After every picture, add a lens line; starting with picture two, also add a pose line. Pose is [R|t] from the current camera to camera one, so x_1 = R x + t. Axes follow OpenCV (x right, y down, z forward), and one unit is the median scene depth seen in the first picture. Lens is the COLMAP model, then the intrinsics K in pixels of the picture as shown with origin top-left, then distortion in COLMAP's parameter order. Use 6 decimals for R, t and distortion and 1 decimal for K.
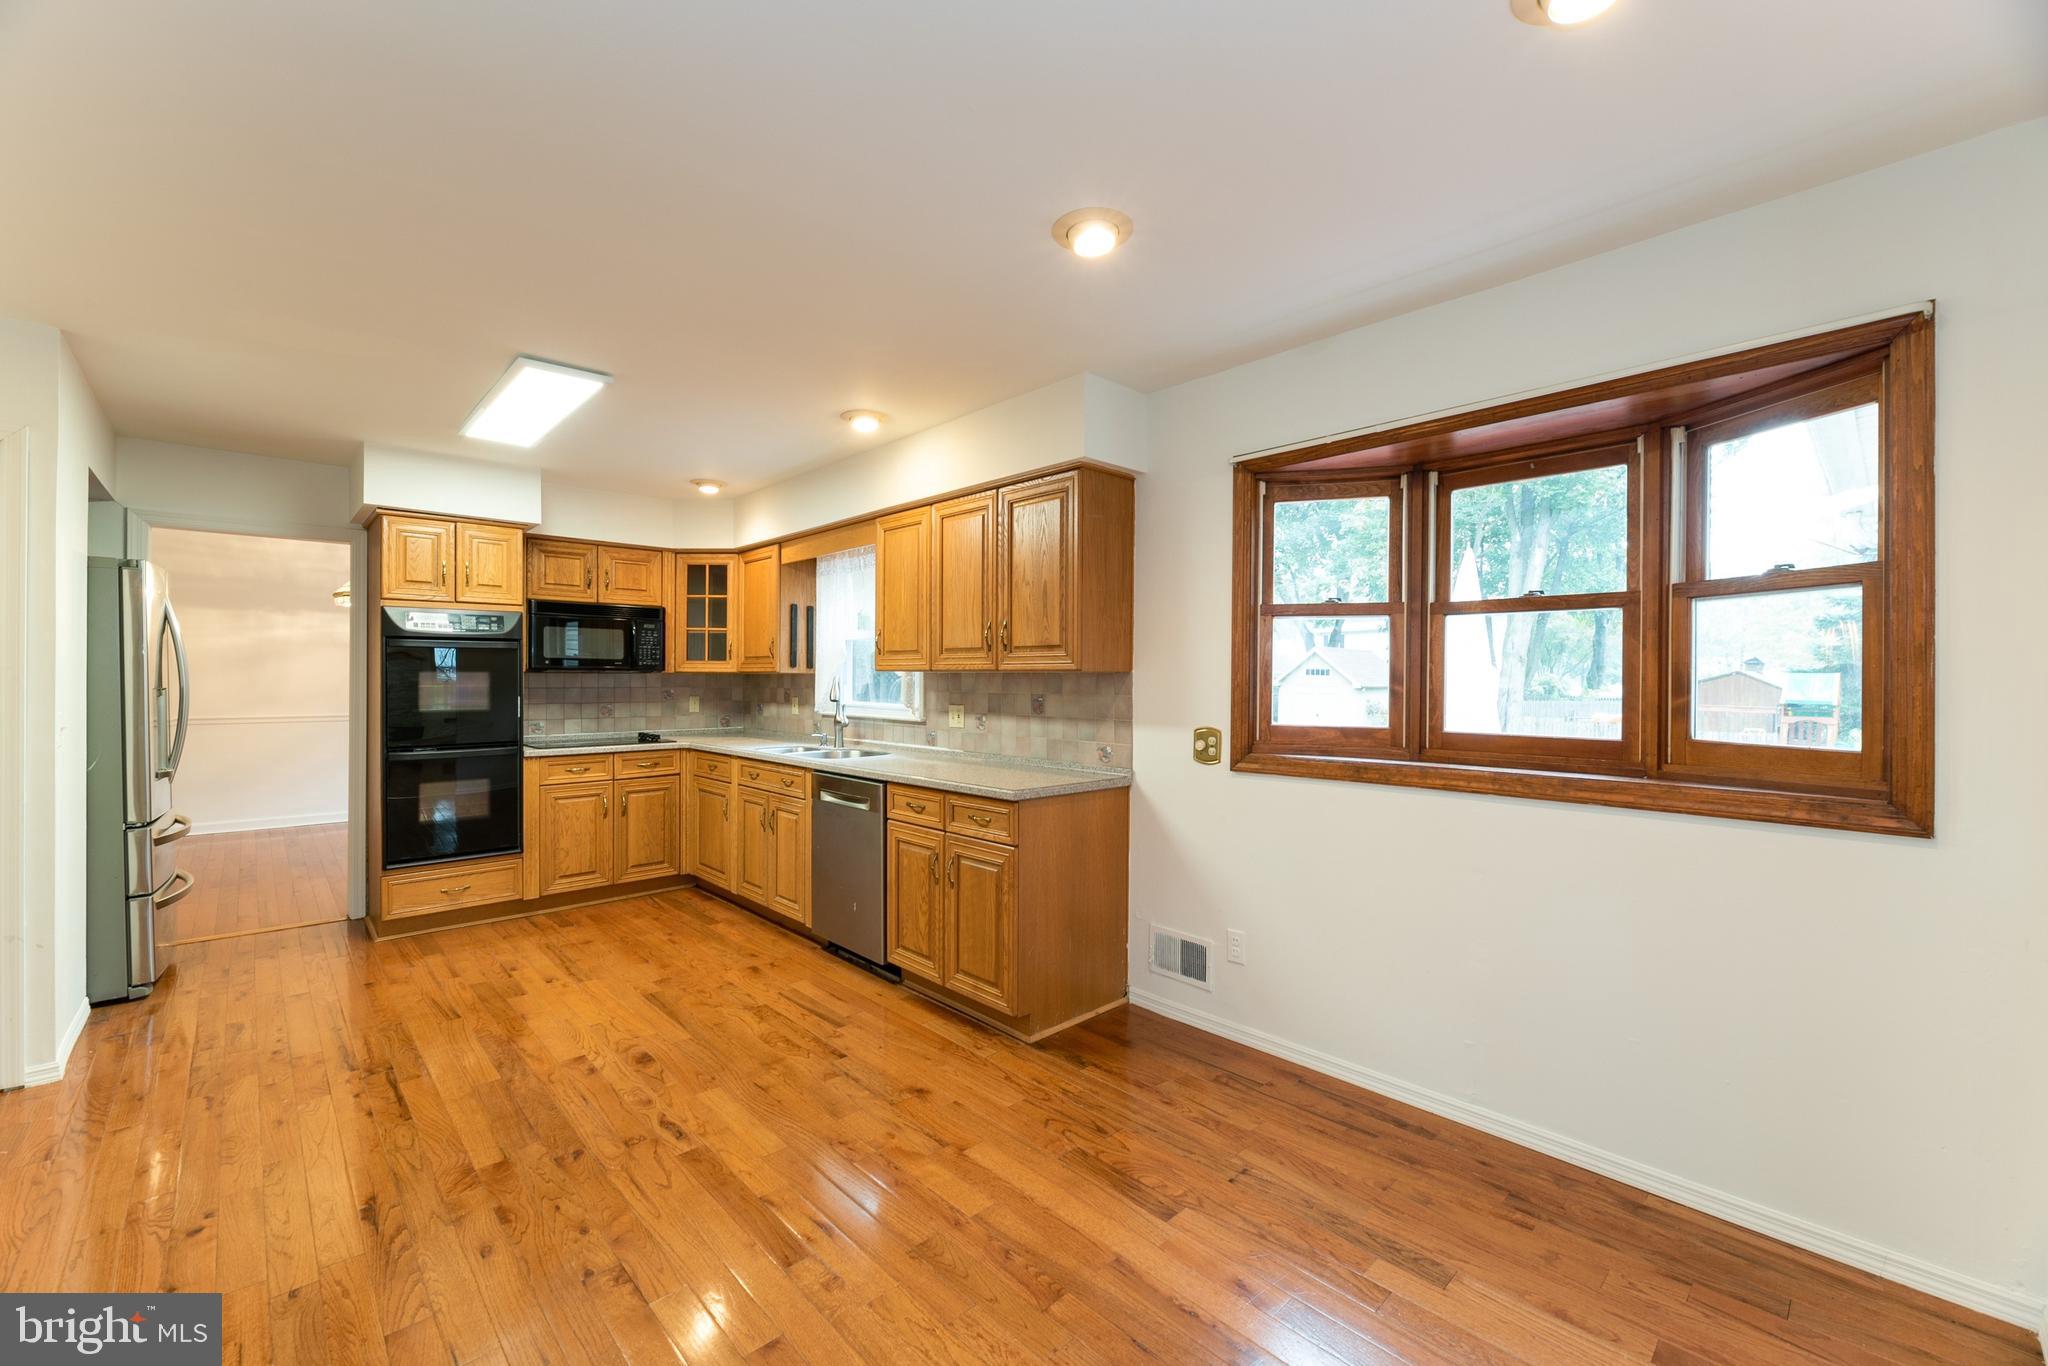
lens RADIAL K [[801.8, 0, 1001.0], [0, 801.8, 681.3], [0, 0, 1]] dist [0.000746, 0.000047]
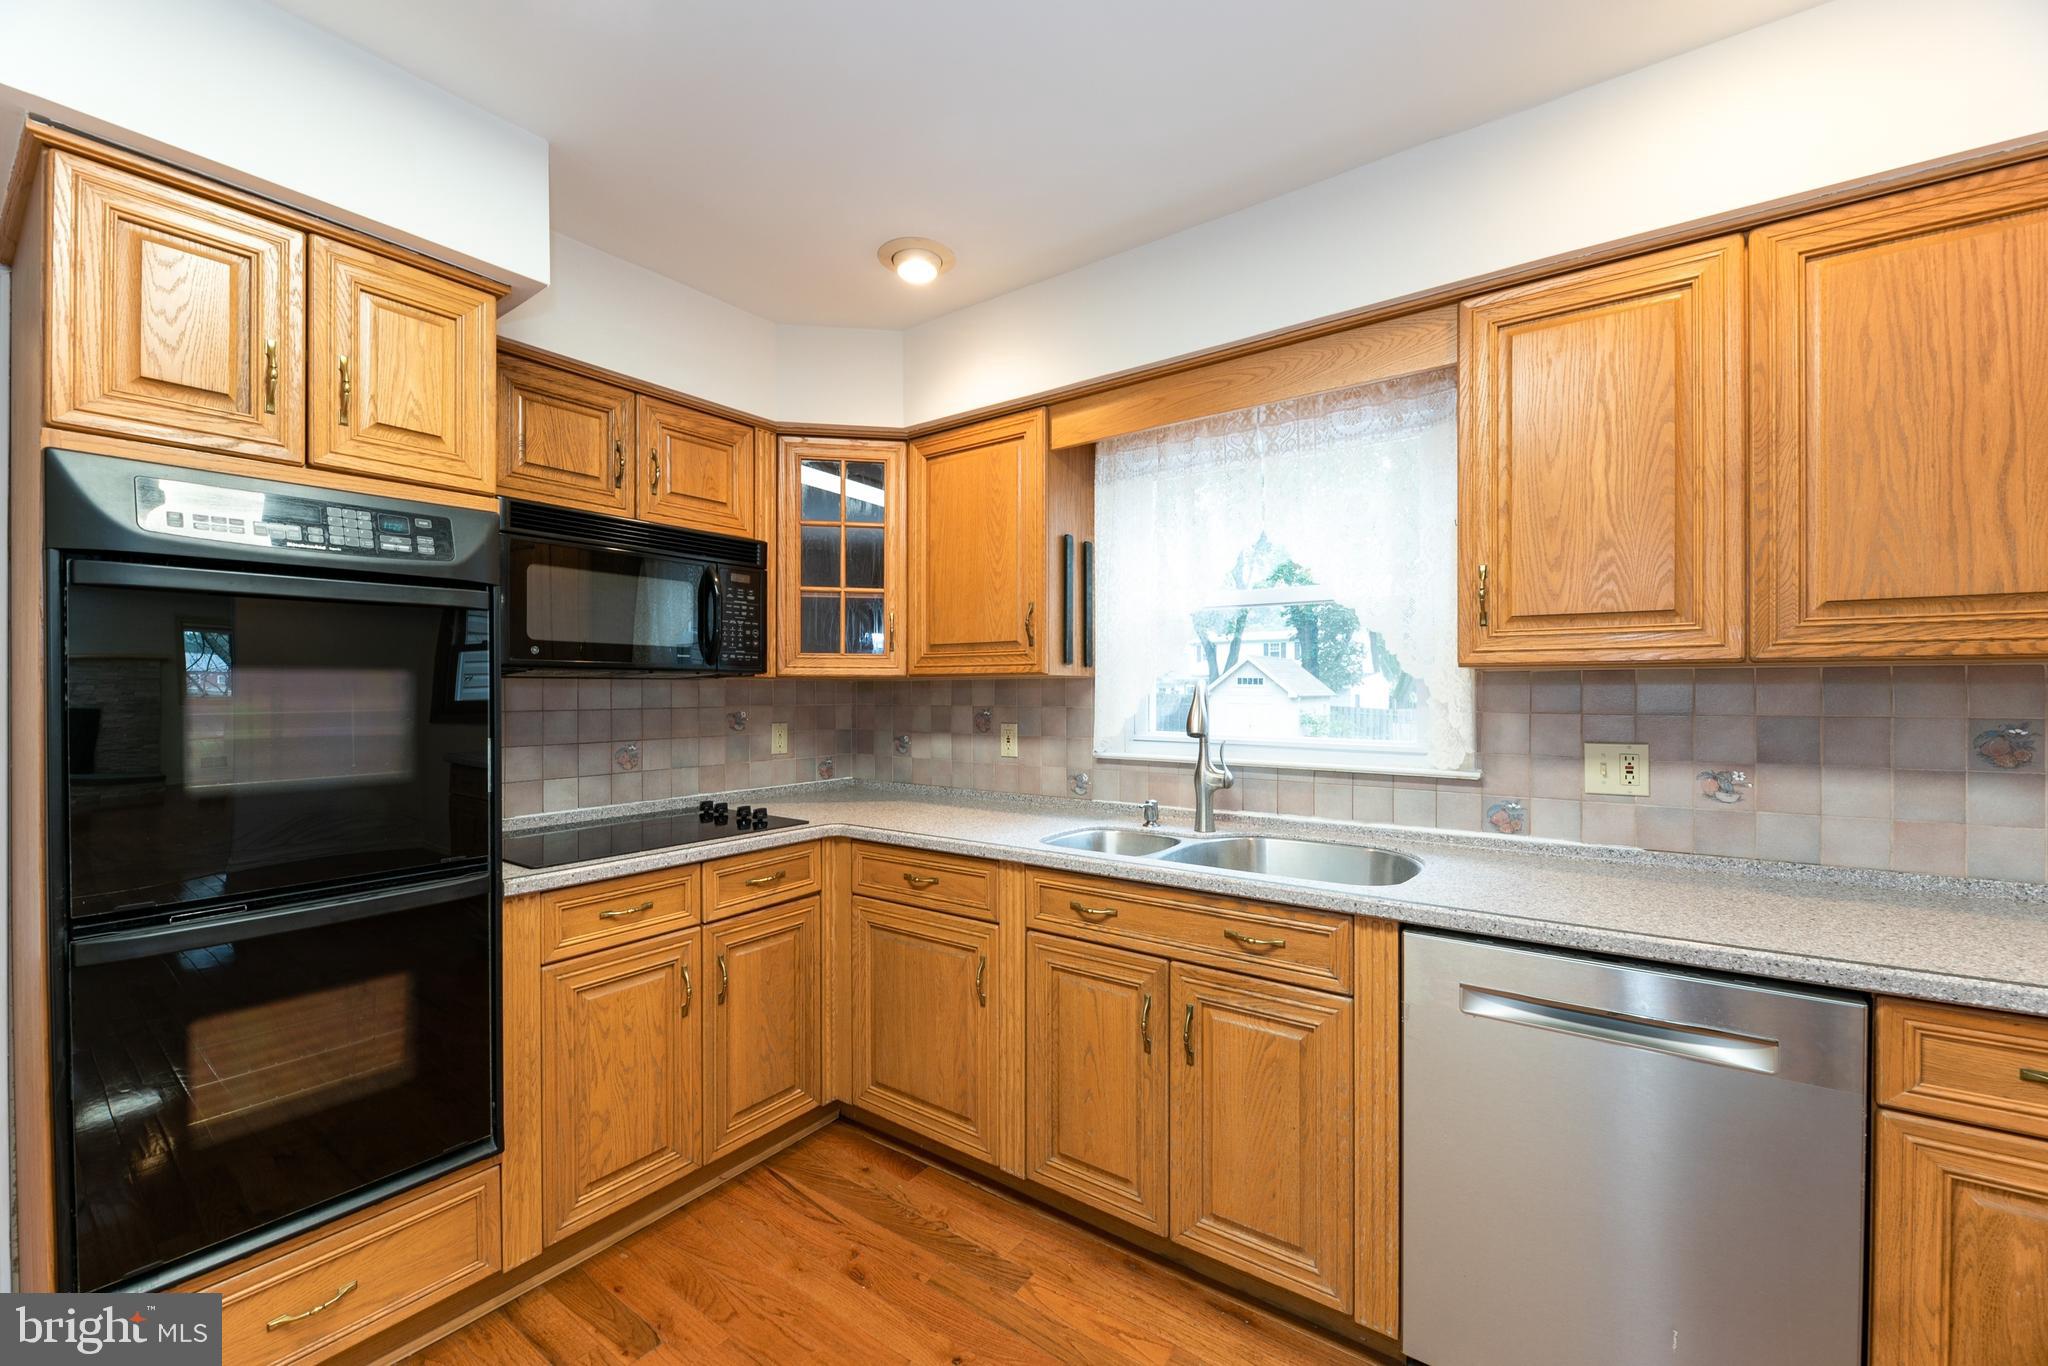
lens RADIAL K [[817.7, 0, 1007.7], [0, 817.7, 688.9], [0, 0, 1]] dist [0.001671, -0.003478]
pose [[0.982989, -0.005944, 0.183570, -0.443671], [0.006873, 0.999967, -0.004423, -0.000416], [-0.183537, 0.005609, 0.982997, 0.593540]]
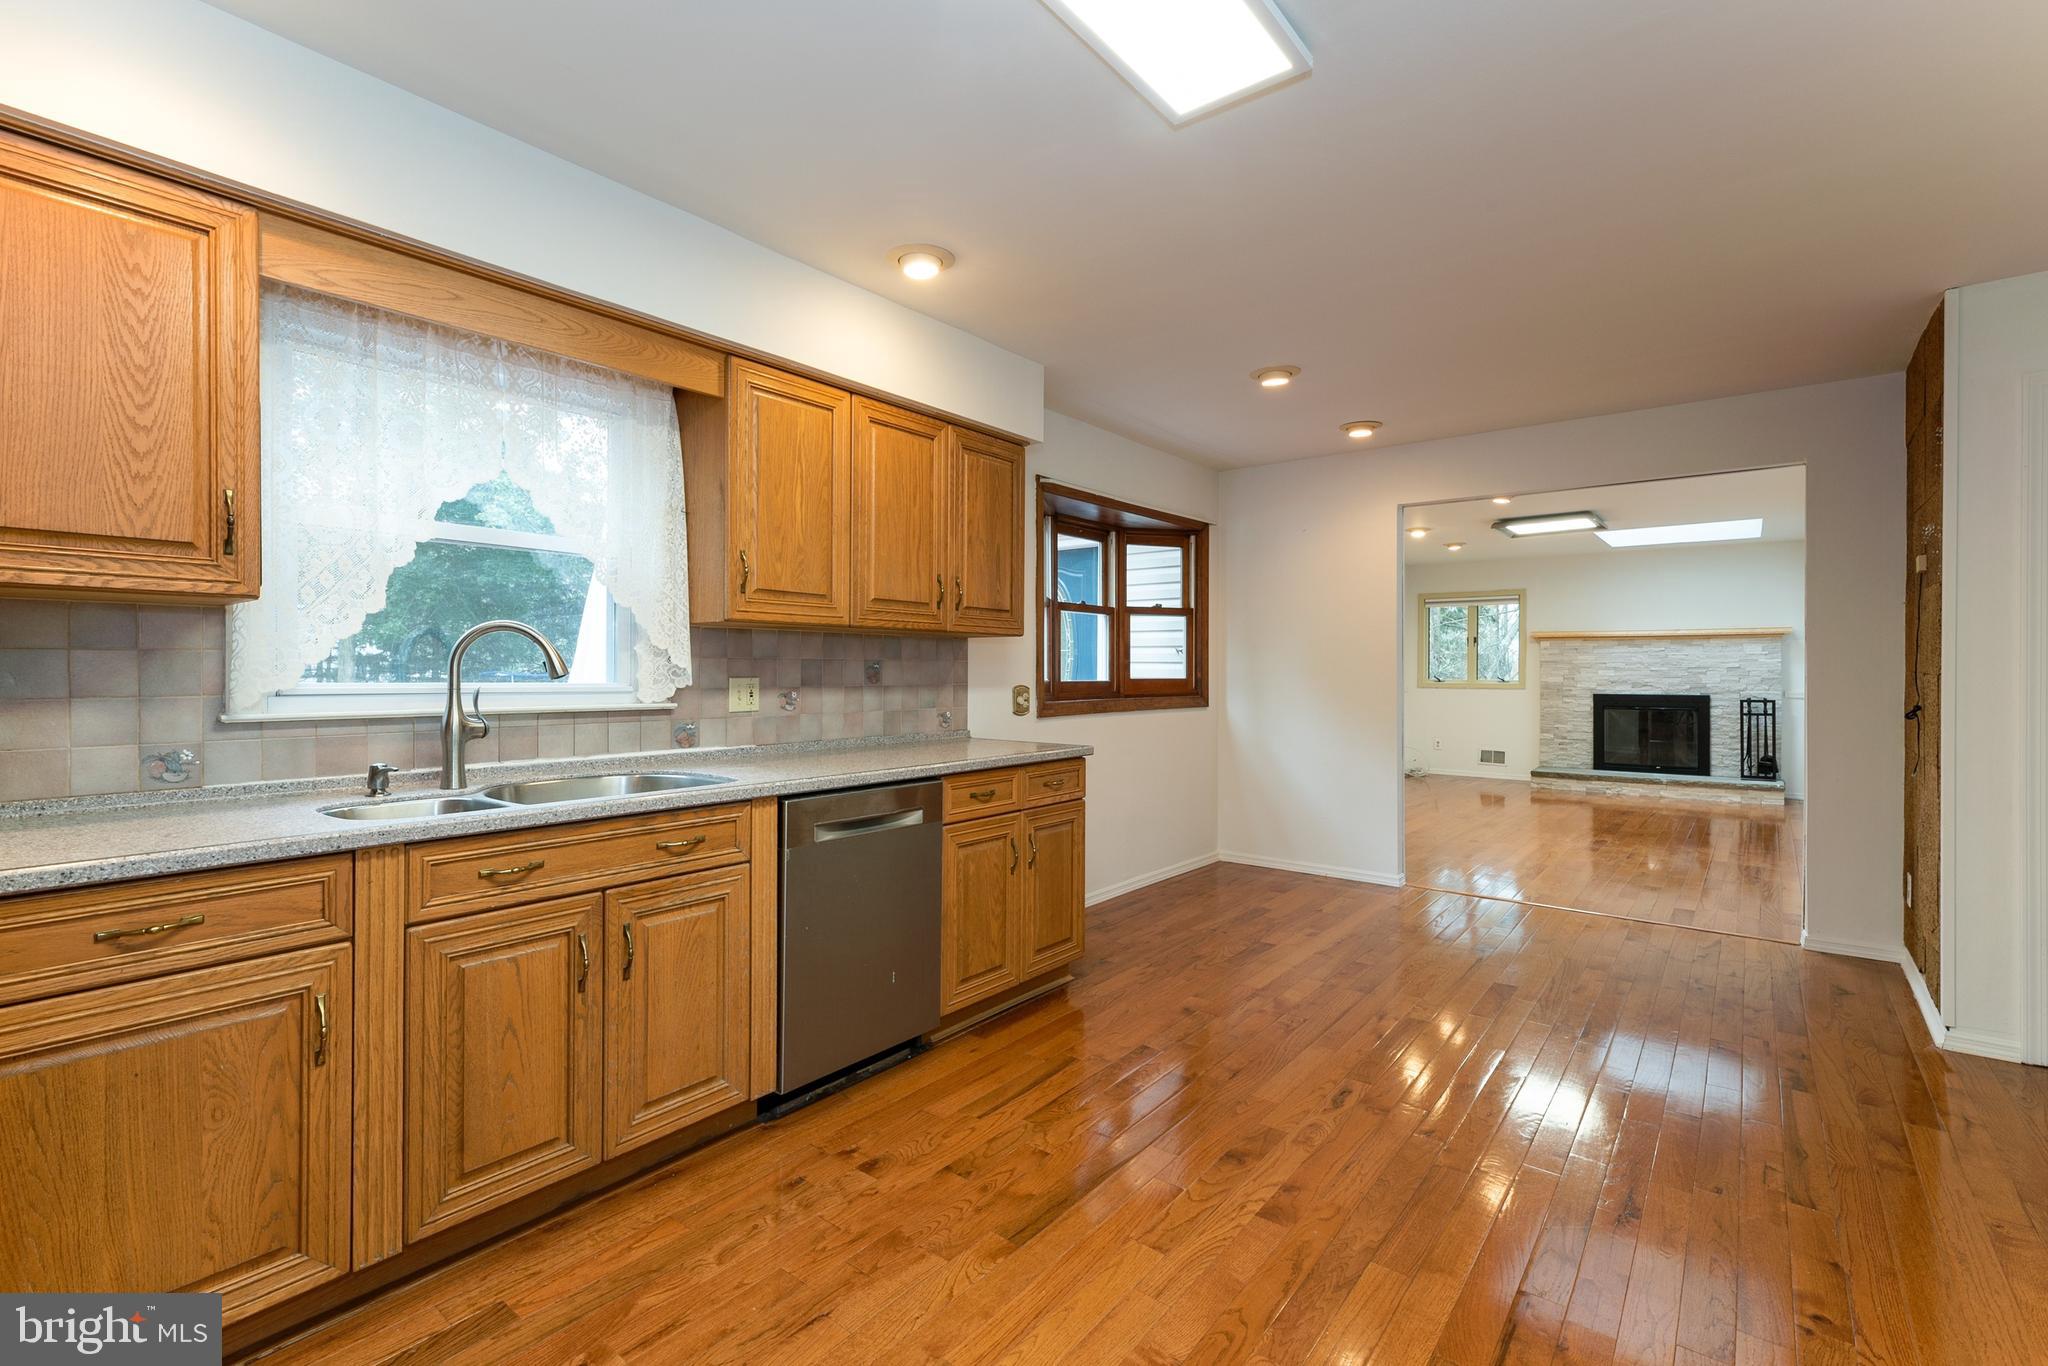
lens RADIAL K [[912.7, 0, 1013.8], [0, 912.7, 671.0], [0, 0, 1]] dist [0.017165, -0.010796]
pose [[-0.136169, -0.006111, 0.990667, -0.793909], [-0.000707, 0.999981, 0.006071, 0.018658], [-0.990685, 0.000126, -0.136171, 0.843385]]
